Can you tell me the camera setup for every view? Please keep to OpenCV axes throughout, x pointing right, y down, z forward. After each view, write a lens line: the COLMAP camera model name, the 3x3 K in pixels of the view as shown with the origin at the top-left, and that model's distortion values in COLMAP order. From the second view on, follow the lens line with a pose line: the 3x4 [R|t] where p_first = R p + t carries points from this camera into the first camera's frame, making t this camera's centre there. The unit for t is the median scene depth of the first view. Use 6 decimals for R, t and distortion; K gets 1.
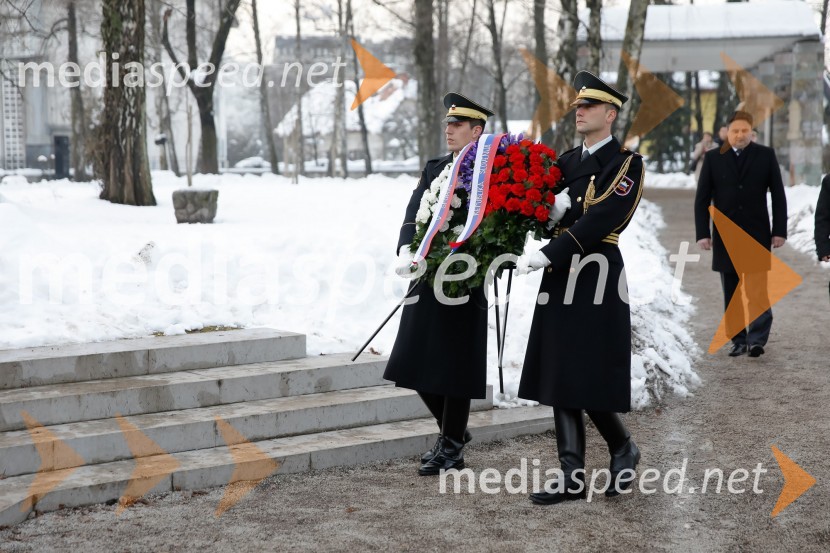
lens RADIAL K [[1449.4, 0, 415.0], [0, 1449.4, 276.5], [0, 0, 1]] dist [0.184752, 0.060956]
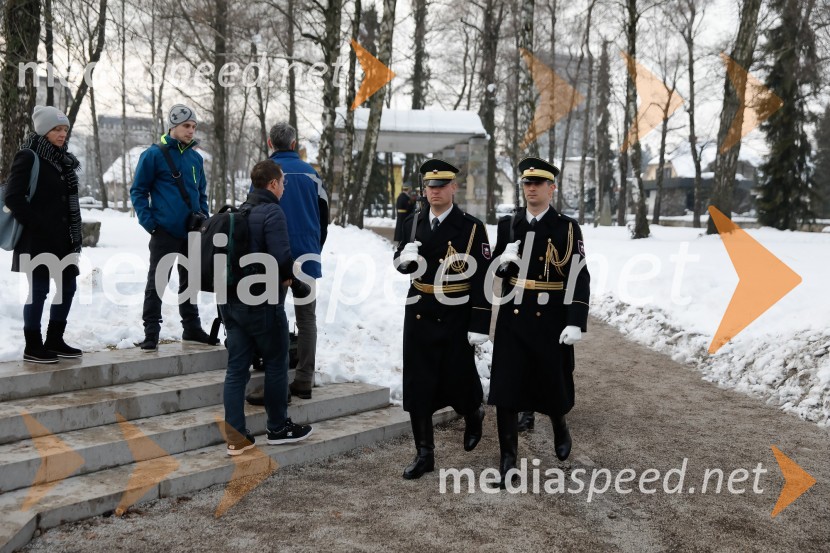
lens RADIAL K [[928.3, 0, 415.0], [0, 928.3, 276.5], [0, 0, 1]] dist [0.010354, 0.133923]
pose [[0.971697, 0.014998, 0.235754, -0.132497], [-0.014020, 0.999885, -0.005825, -0.020000], [-0.235814, 0.002355, 0.971795, 0.234444]]
